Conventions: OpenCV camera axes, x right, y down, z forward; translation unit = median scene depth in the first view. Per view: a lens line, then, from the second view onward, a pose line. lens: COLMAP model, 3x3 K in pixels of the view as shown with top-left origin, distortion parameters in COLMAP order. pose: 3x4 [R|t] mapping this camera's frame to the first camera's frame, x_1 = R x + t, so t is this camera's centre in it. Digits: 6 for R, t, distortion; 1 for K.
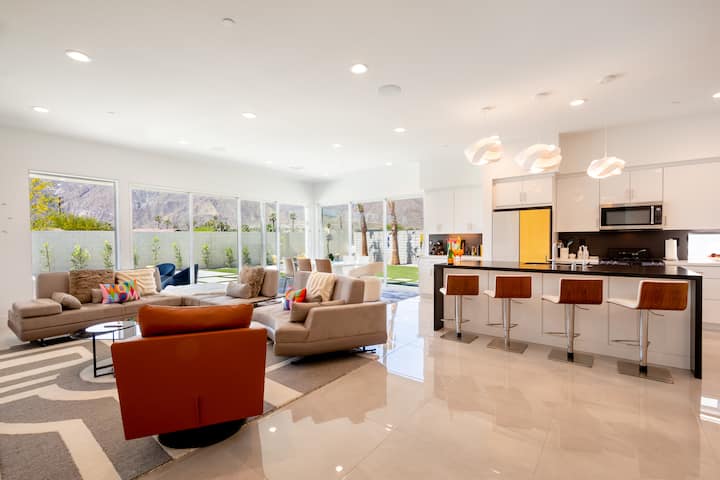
lens RADIAL K [[322.6, 0, 357.8], [0, 322.6, 245.3], [0, 0, 1]] dist [0.000856, -0.000090]
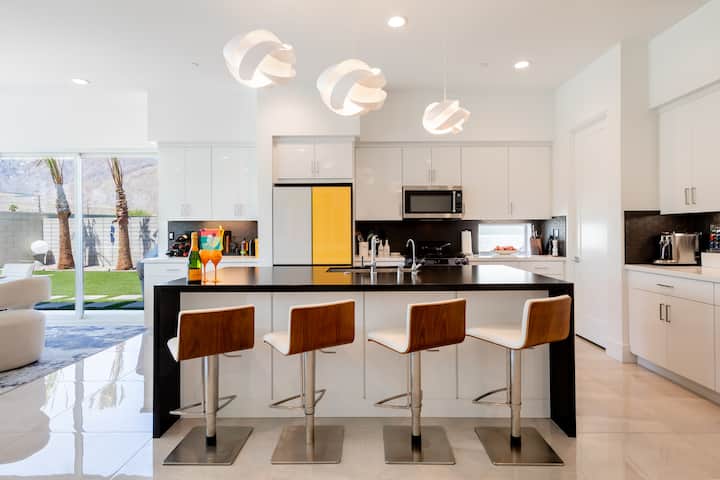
lens RADIAL K [[380.6, 0, 361.3], [0, 380.6, 232.7], [0, 0, 1]] dist [0.010403, 0.000025]
pose [[0.800708, 0.000618, 0.599055, 0.122743], [0.008050, 0.999898, -0.011792, -0.003445], [-0.599001, 0.014264, 0.800621, 0.337600]]
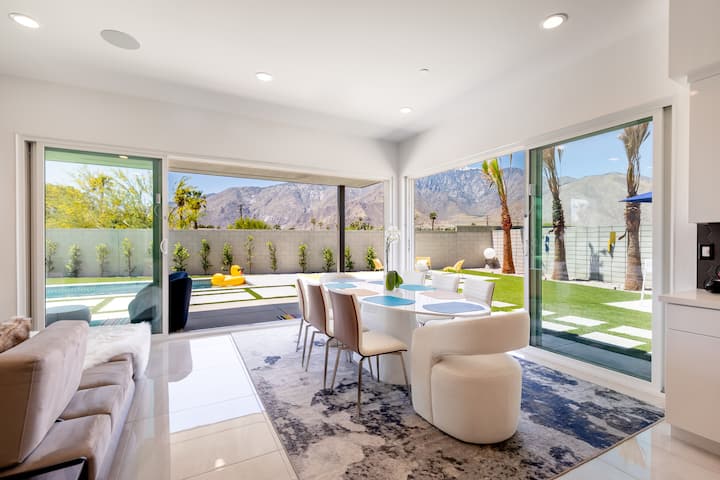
lens RADIAL K [[322.6, 0, 357.8], [0, 322.6, 245.3], [0, 0, 1]] dist [0.000856, -0.000090]
pose [[0.906313, 0.013156, -0.422401, 0.075255], [-0.013667, 0.999905, 0.001817, -0.013592], [0.422385, 0.004126, 0.906407, 0.803549]]
